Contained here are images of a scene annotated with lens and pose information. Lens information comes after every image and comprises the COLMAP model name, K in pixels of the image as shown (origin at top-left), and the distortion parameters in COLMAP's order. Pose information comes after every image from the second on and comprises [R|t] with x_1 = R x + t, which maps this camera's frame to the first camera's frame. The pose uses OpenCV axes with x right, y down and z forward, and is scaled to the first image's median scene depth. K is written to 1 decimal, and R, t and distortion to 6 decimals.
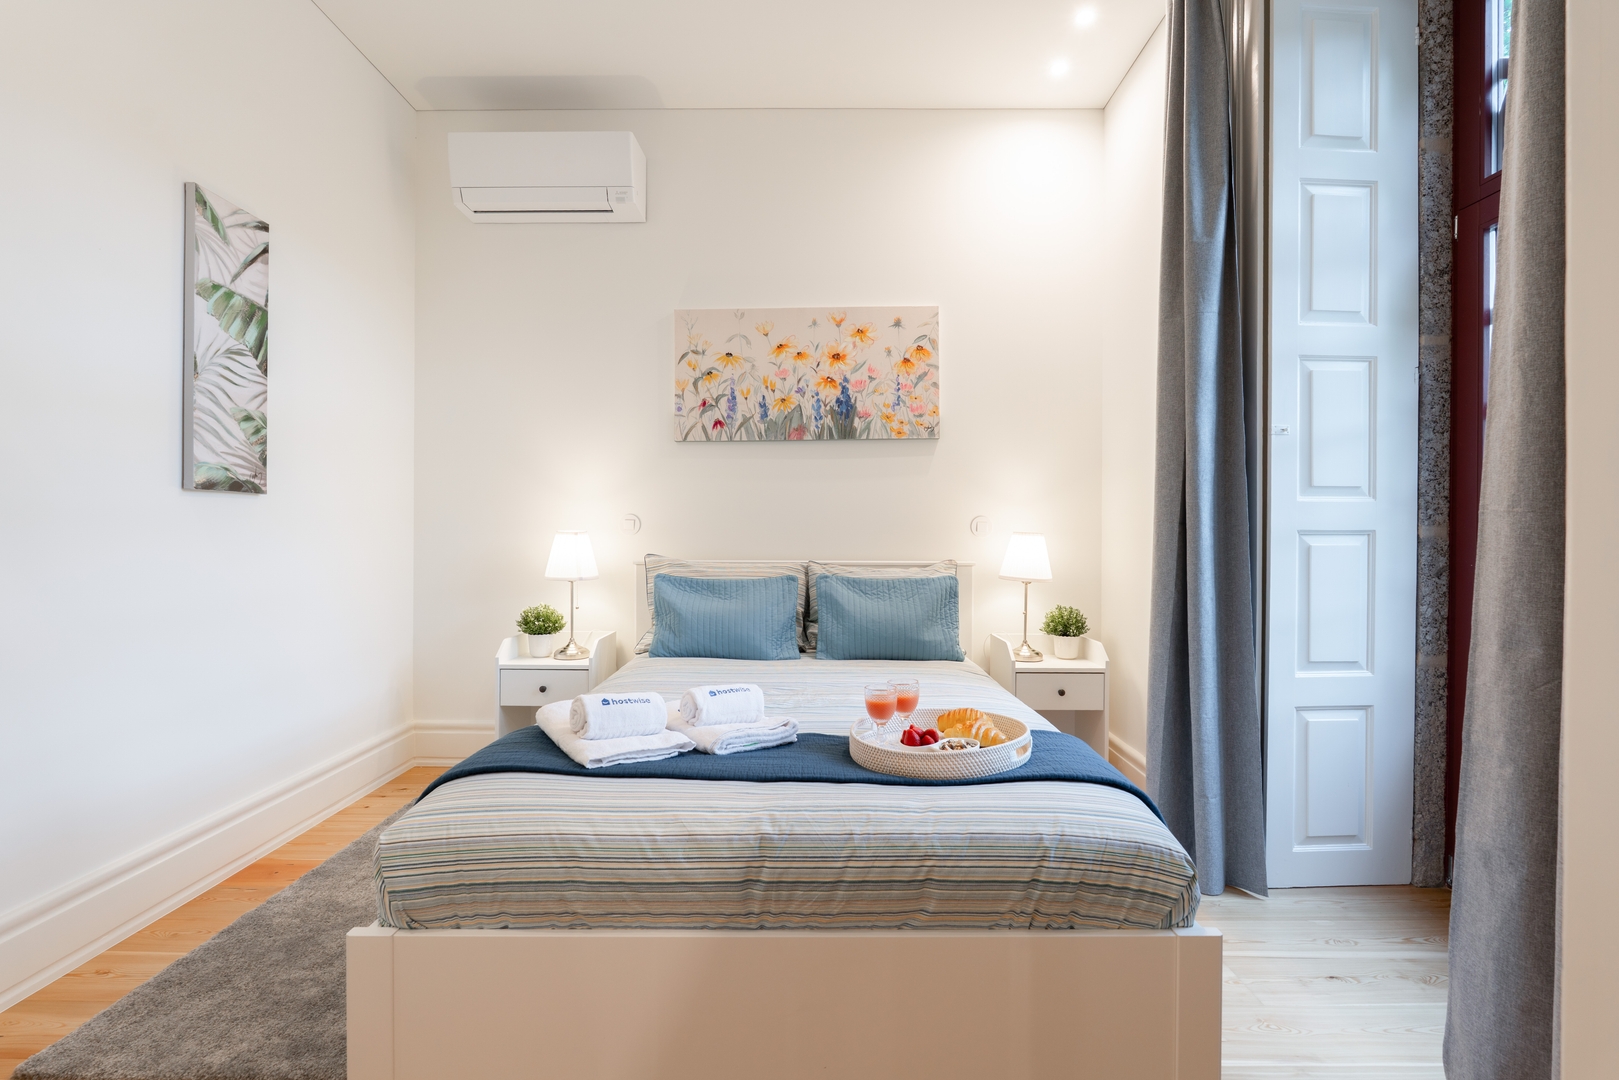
lens RADIAL K [[692.9, 0, 809.5], [0, 692.9, 540.0], [0, 0, 1]] dist [-0.000358, -0.000157]
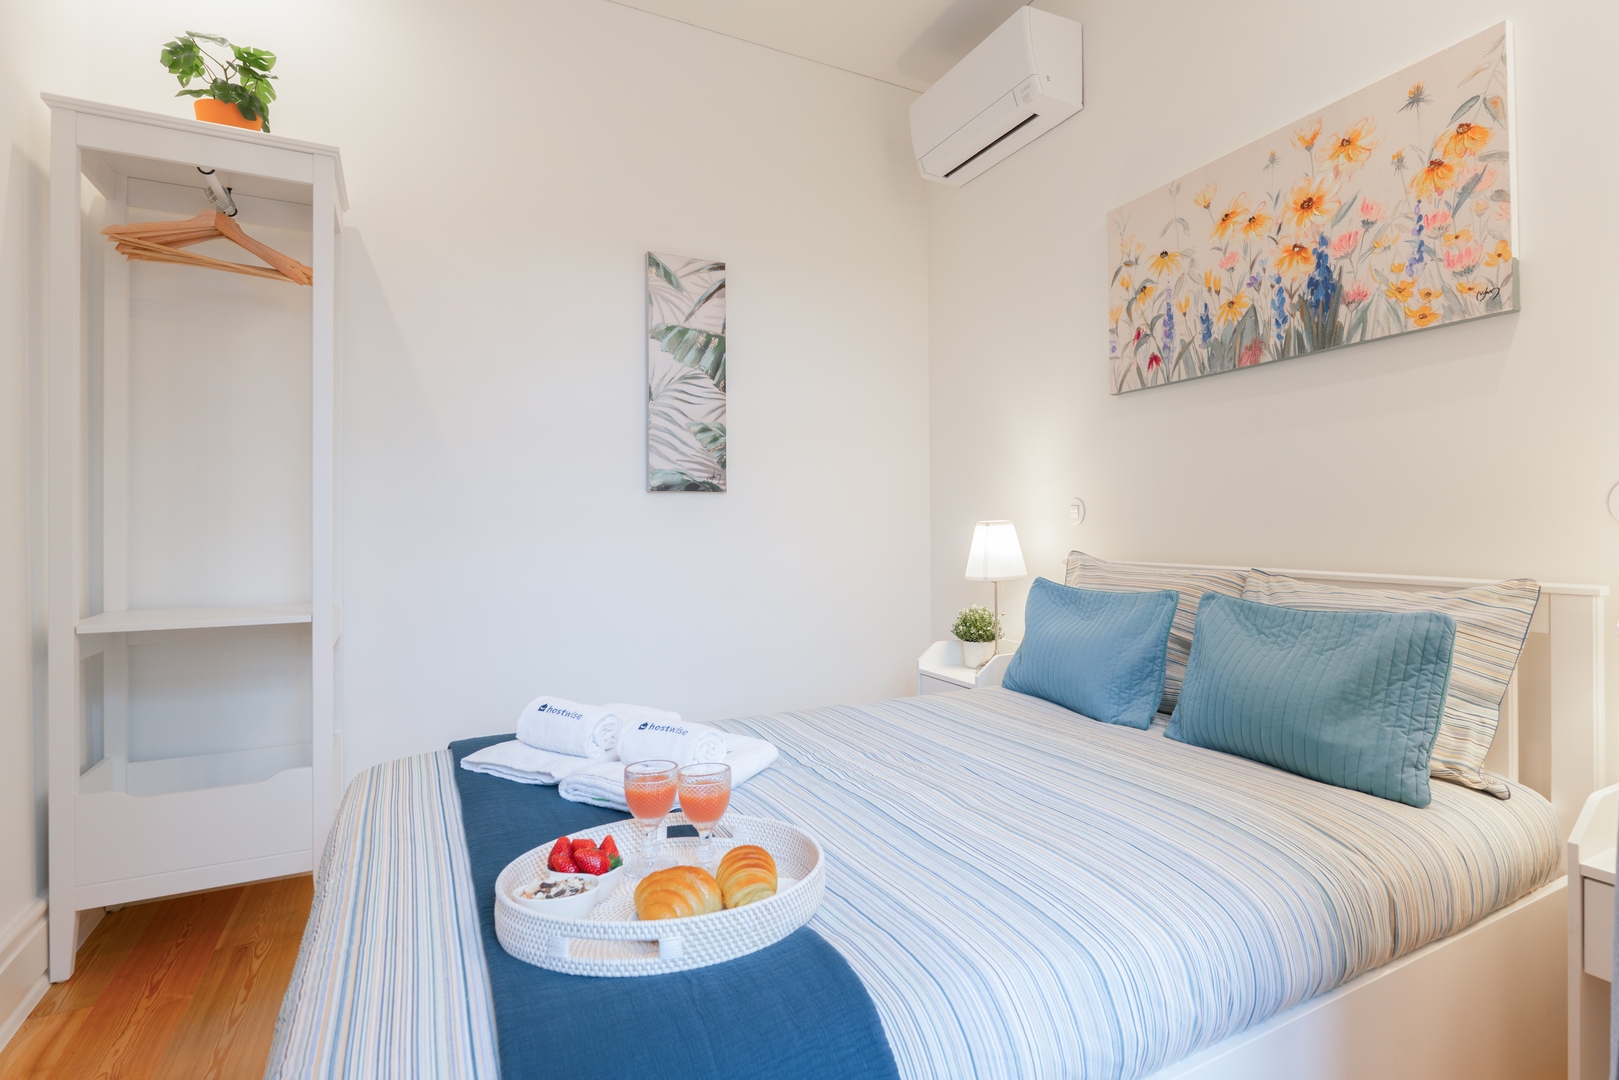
lens RADIAL K [[789.6, 0, 811.6], [0, 789.6, 526.8], [0, 0, 1]] dist [0.000350, 0.000264]
pose [[0.551838, -0.002171, -0.833948, 0.352501], [-0.002904, 0.999986, -0.004525, -0.001356], [0.833946, 0.004918, 0.551824, 0.322605]]
